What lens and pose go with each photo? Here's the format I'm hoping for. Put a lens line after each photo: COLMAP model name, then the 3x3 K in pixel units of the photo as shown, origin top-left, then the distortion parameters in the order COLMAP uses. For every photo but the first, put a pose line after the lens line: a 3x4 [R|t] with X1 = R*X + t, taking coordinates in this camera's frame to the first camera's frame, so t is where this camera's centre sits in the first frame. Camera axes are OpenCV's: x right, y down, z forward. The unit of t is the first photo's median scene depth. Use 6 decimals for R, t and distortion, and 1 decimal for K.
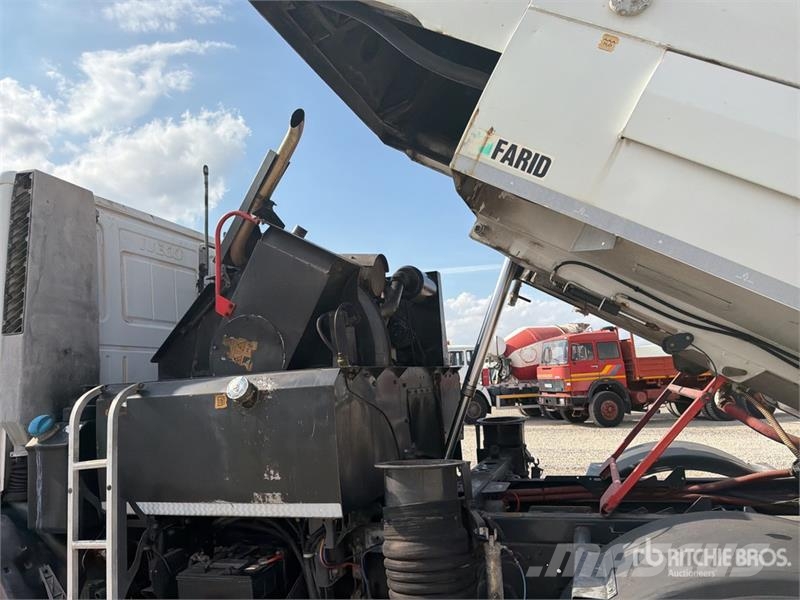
lens RADIAL K [[564.0, 0, 402.8], [0, 564.0, 308.4], [0, 0, 1]] dist [0.045375, -0.060221]
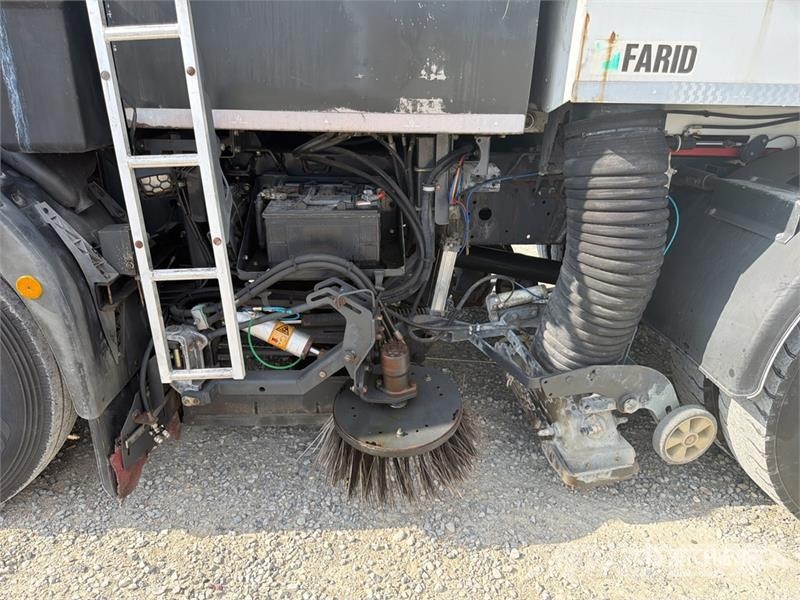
lens RADIAL K [[563.4, 0, 397.5], [0, 563.4, 305.0], [0, 0, 1]] dist [0.076782, -0.116293]
pose [[0.924755, -0.059543, 0.375875, -0.553273], [-0.123970, 0.886677, 0.445461, 0.233553], [-0.359804, -0.458540, 0.812578, 0.280806]]
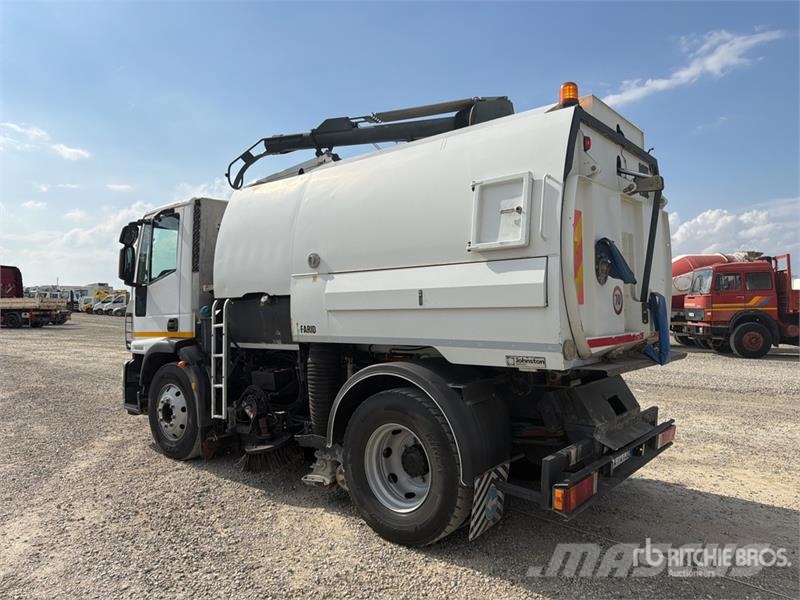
lens RADIAL K [[561.6, 0, 394.8], [0, 561.6, 304.0], [0, 0, 1]] dist [0.080918, -0.127402]
pose [[0.933211, 0.042182, -0.356845, 1.108524], [0.005240, 0.991383, 0.130892, -0.151088], [0.359291, -0.124019, 0.924948, -1.066056]]
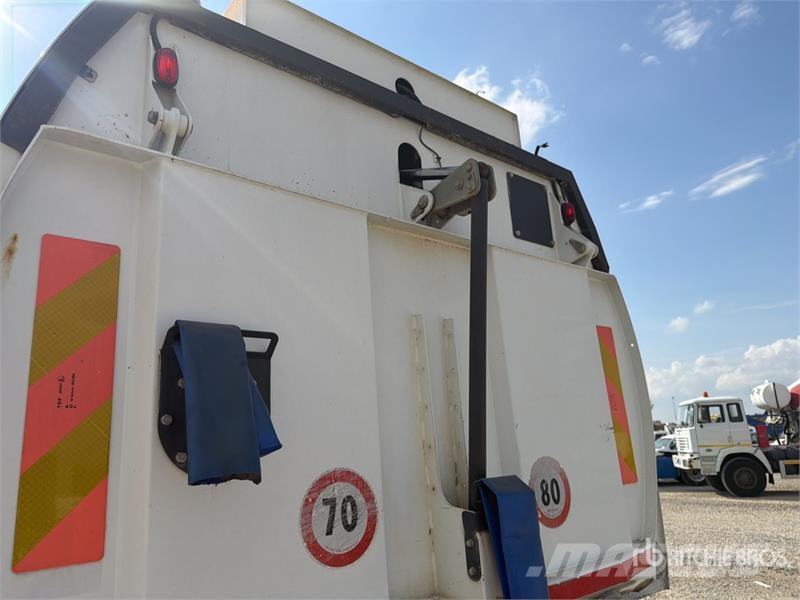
lens RADIAL K [[571.4, 0, 398.0], [0, 571.4, 301.6], [0, 0, 1]] dist [0.093224, -0.136559]
pose [[0.849886, -0.127327, -0.511353, 1.529285], [0.076824, 0.989940, -0.118812, -0.059284], [0.521337, 0.061692, 0.851118, 0.474786]]
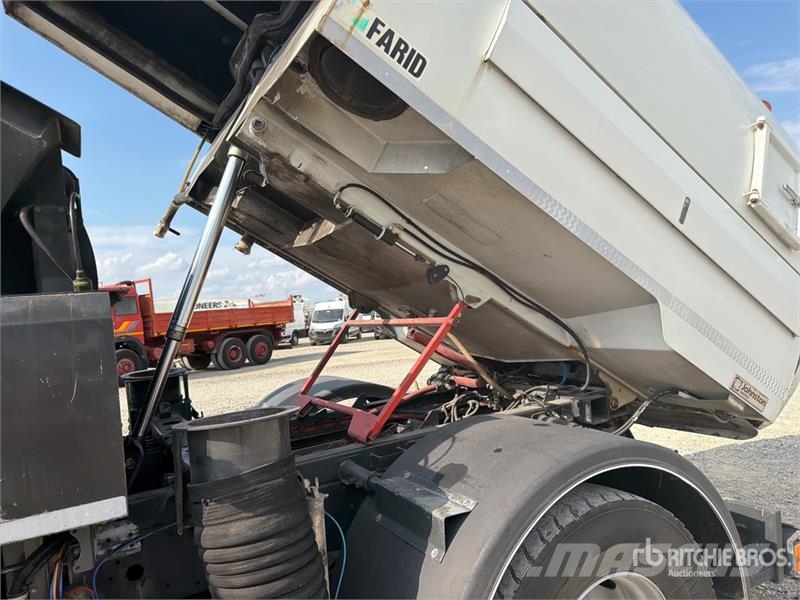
lens RADIAL K [[561.6, 0, 394.8], [0, 561.6, 304.0], [0, 0, 1]] dist [0.080918, -0.127402]
pose [[0.666998, 0.003277, 0.745052, -0.369602], [-0.050689, 0.997873, 0.040989, 0.076620], [-0.743333, -0.065106, 0.665745, 0.327655]]
